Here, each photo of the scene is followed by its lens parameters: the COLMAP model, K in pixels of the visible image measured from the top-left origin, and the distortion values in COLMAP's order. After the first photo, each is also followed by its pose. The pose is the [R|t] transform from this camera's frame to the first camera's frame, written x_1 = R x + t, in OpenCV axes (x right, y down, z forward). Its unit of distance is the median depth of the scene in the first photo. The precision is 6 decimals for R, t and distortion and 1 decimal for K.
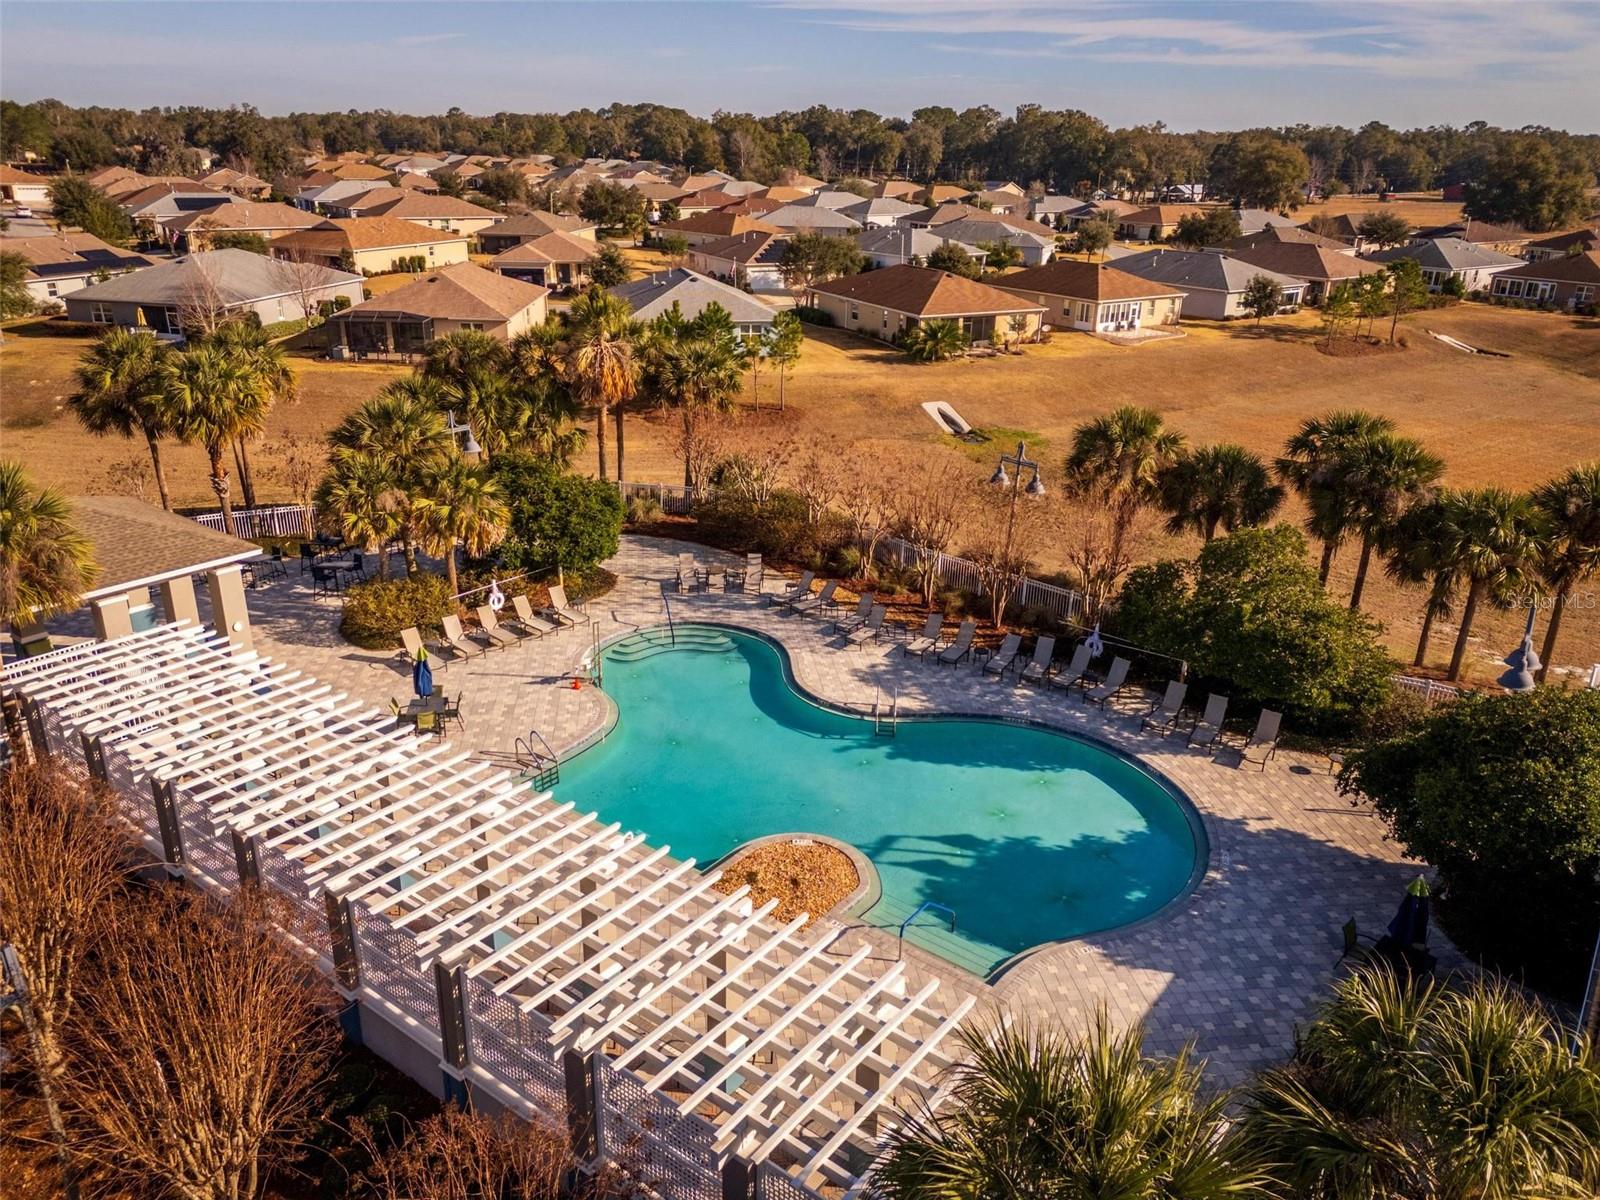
lens RADIAL K [[1169.4, 0, 800.0], [0, 1169.4, 600.0], [0, 0, 1]] dist [0.093617, -0.101429]
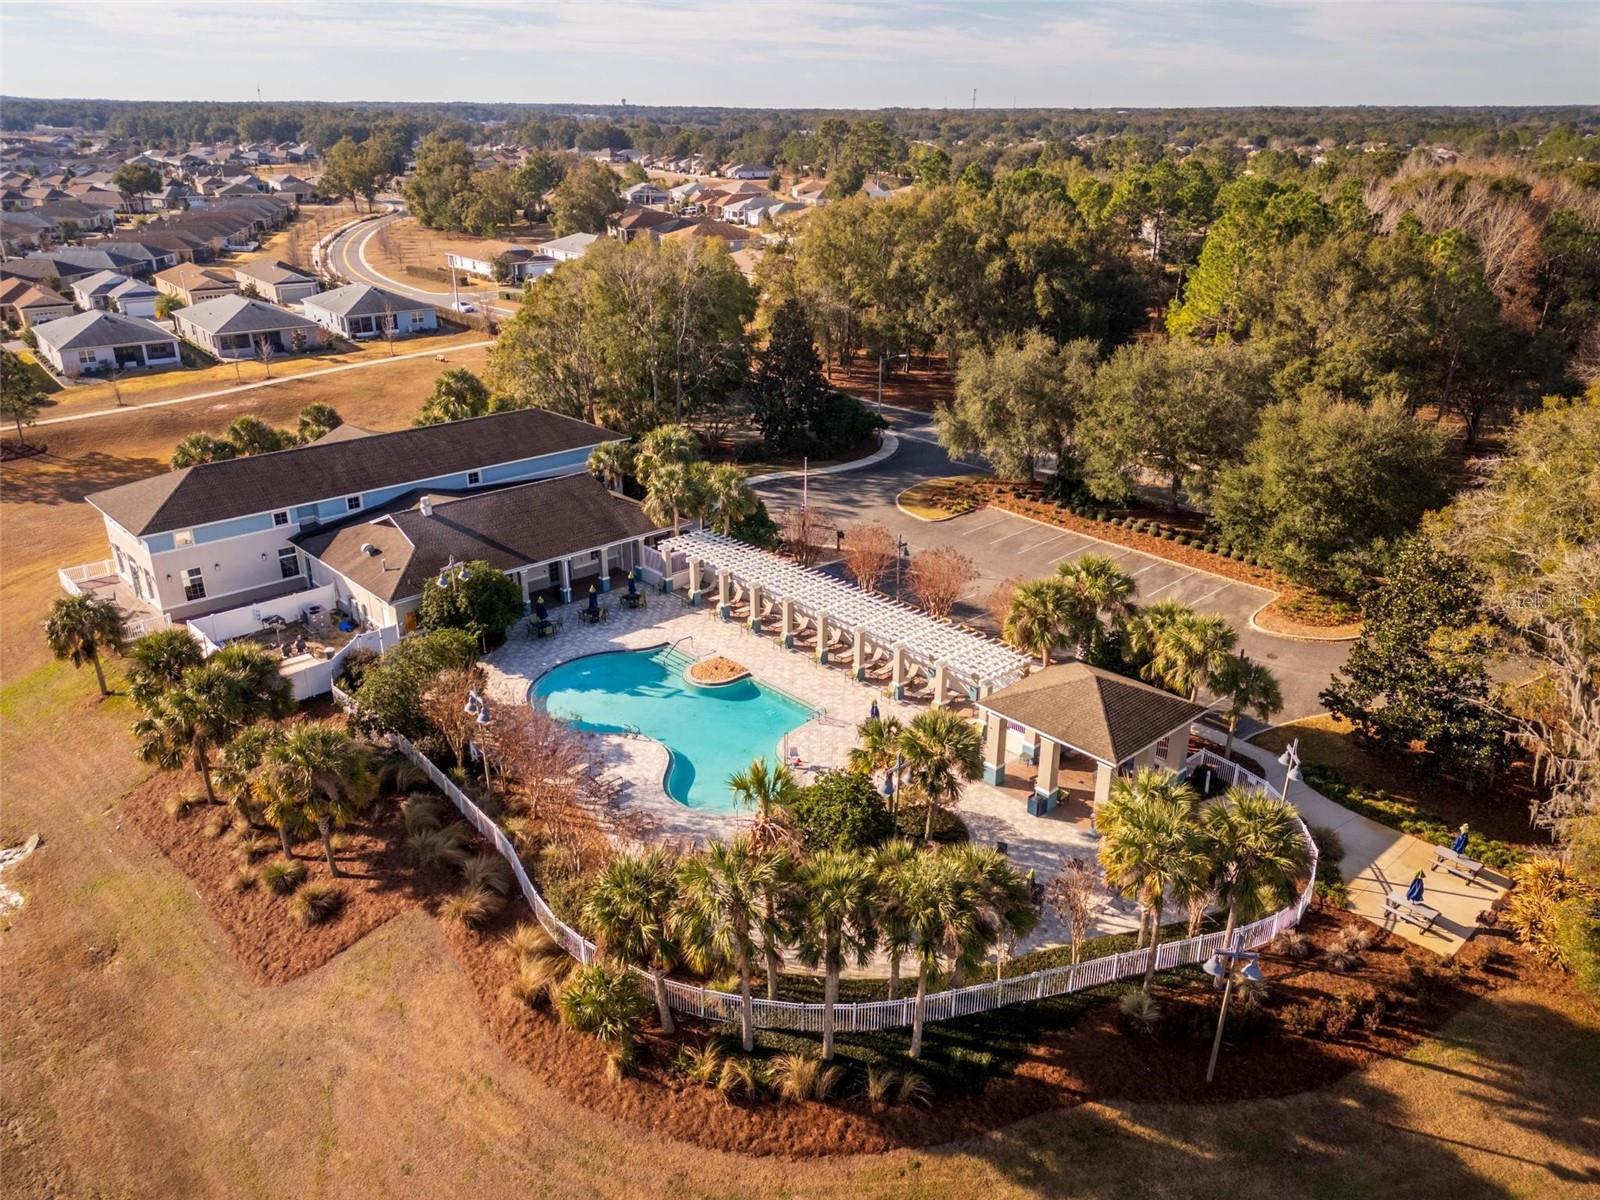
lens RADIAL K [[1169.4, 0, 800.0], [0, 1169.4, 600.0], [0, 0, 1]] dist [0.093617, -0.101429]
pose [[-0.987239, -0.073804, 0.141107, -0.377214], [0.045171, 0.719927, 0.692578, -1.152530], [-0.152702, 0.690115, -0.707407, 1.852145]]
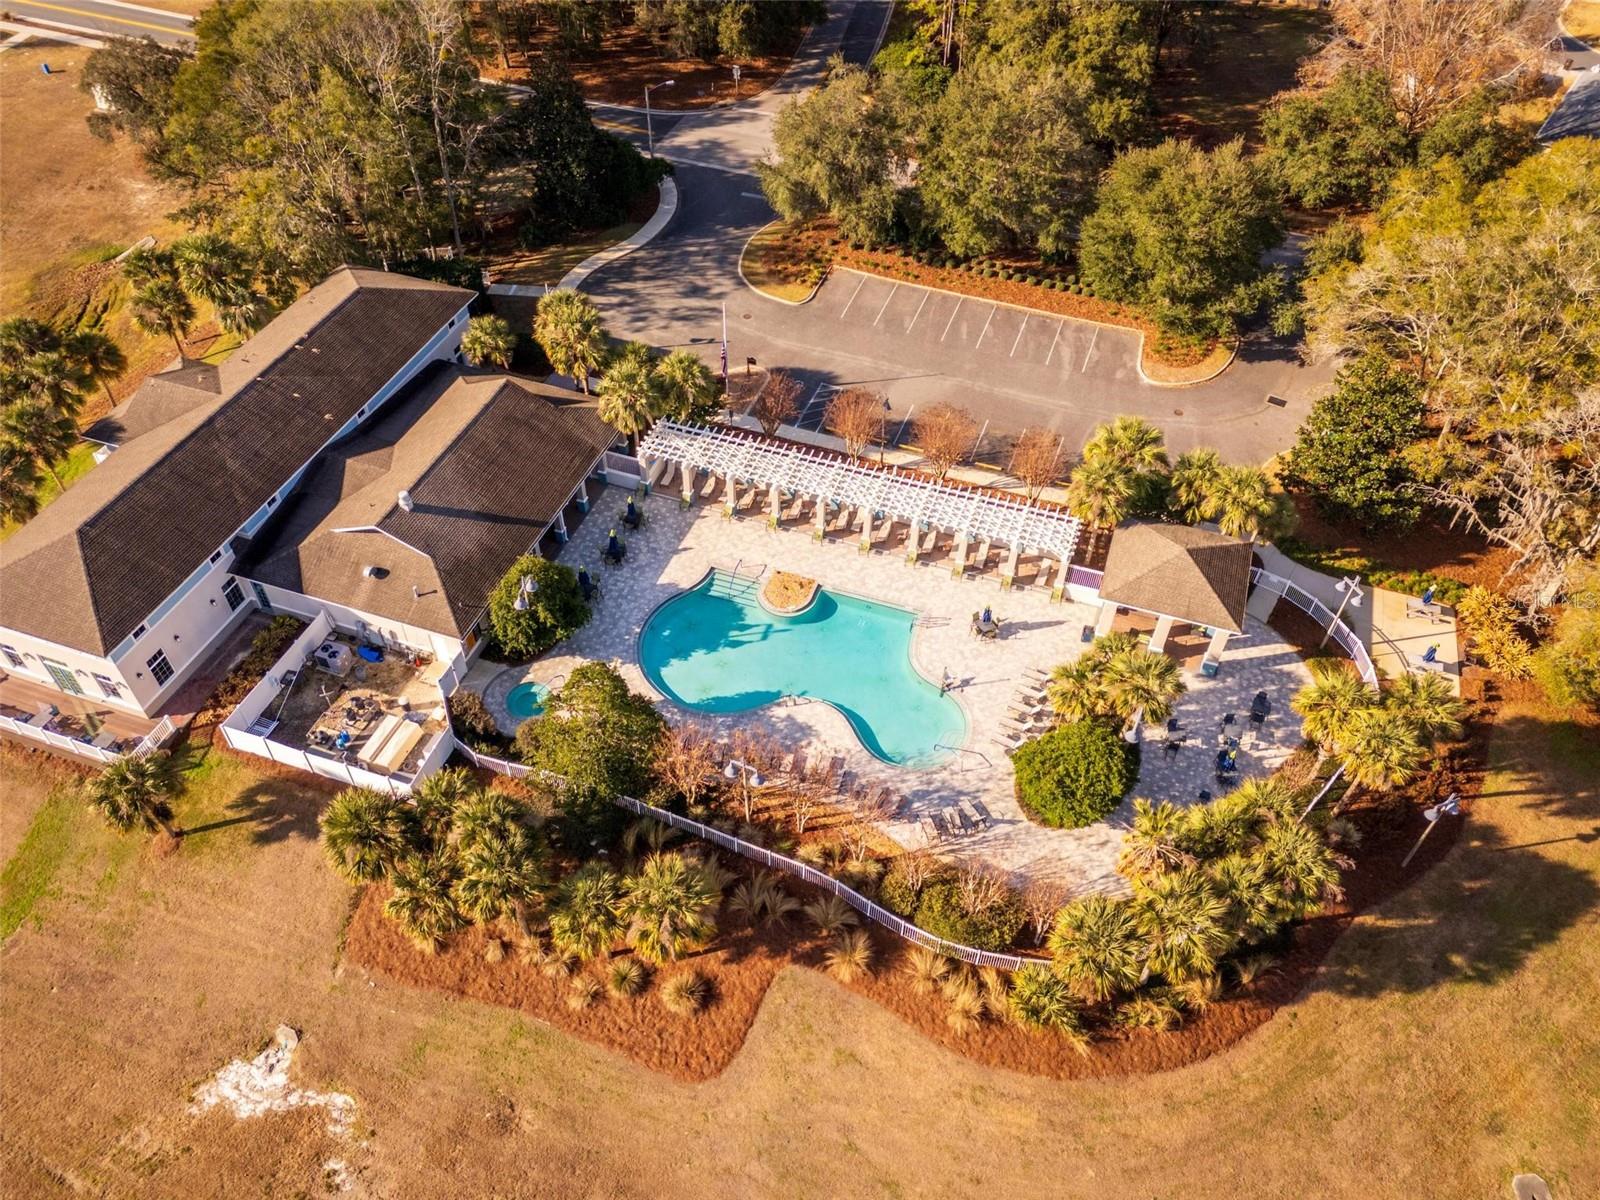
lens RADIAL K [[1169.4, 0, 800.0], [0, 1169.4, 600.0], [0, 0, 1]] dist [0.093617, -0.101429]
pose [[-0.947087, 0.212263, -0.240772, 0.429724], [-0.143032, 0.392435, 0.908591, -1.533563], [0.287347, 0.894952, -0.341309, 1.335393]]
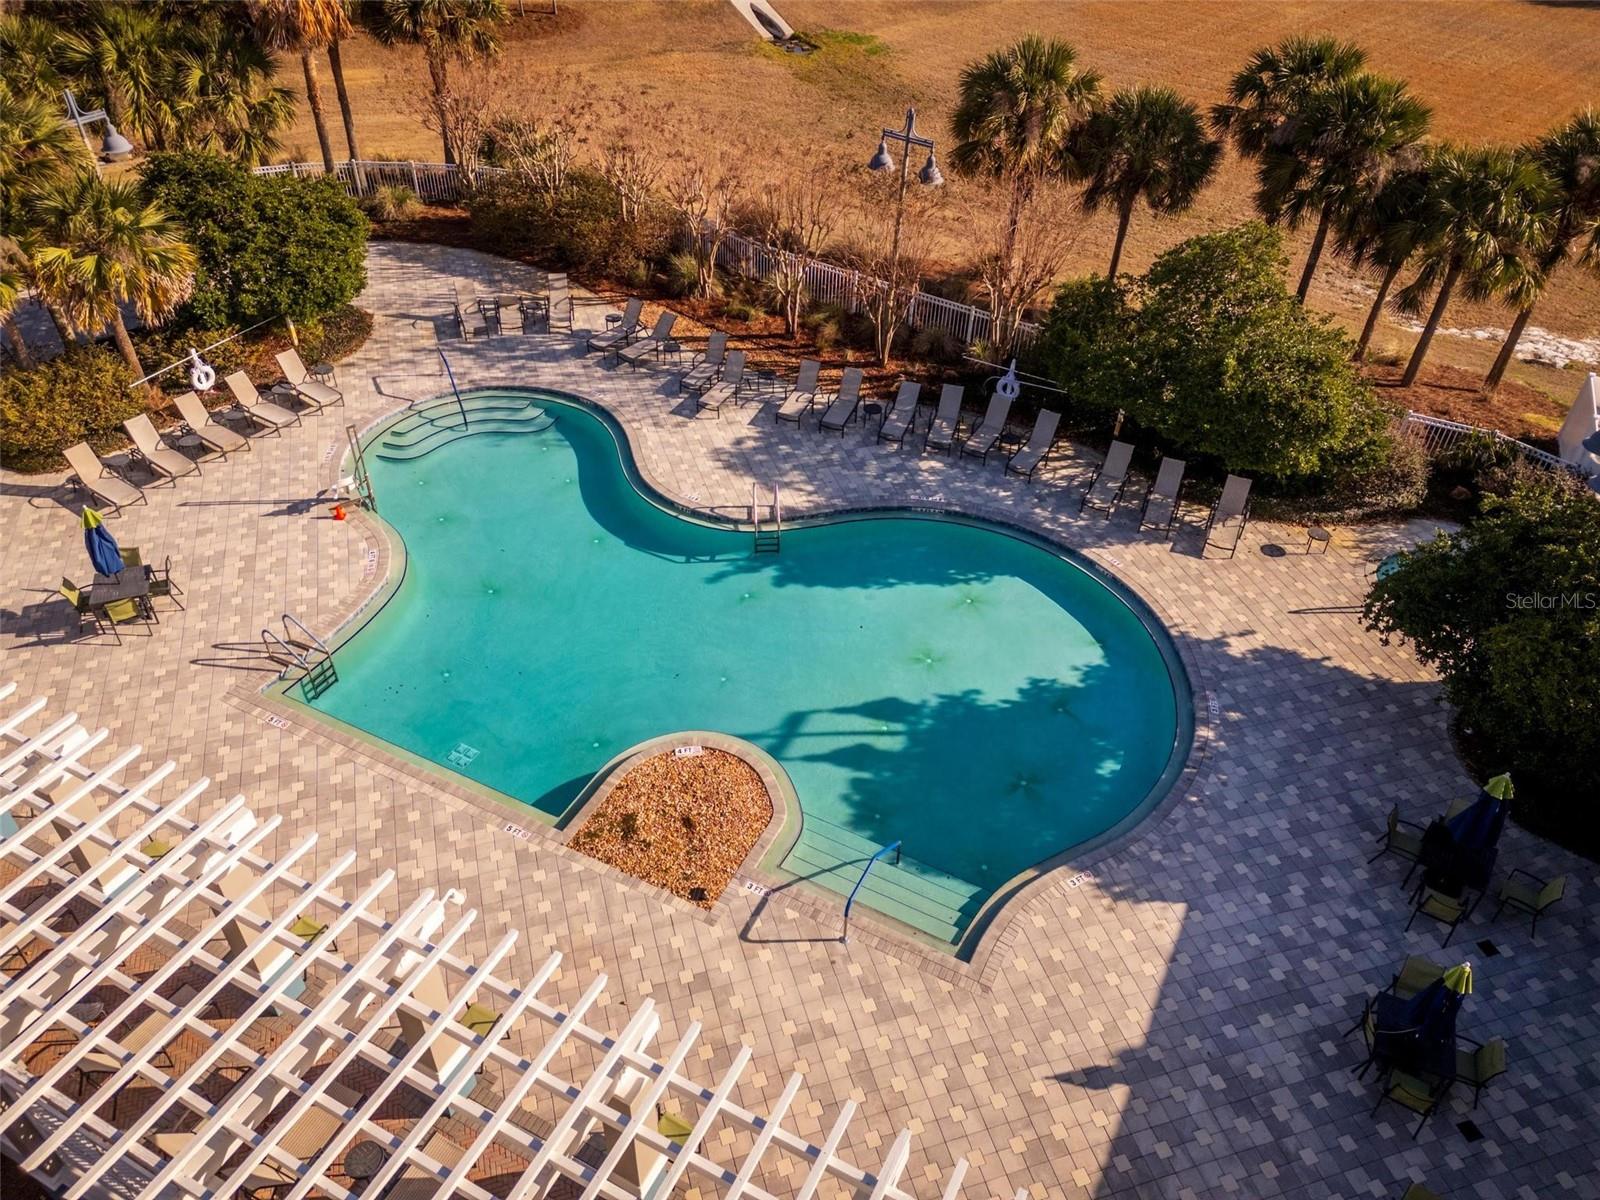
lens RADIAL K [[1169.4, 0, 800.0], [0, 1169.4, 600.0], [0, 0, 1]] dist [0.093617, -0.101429]
pose [[0.984349, -0.108641, 0.138760, -0.015259], [0.058336, 0.943859, 0.325156, -0.089901], [-0.166295, -0.311972, 0.935425, 0.225280]]
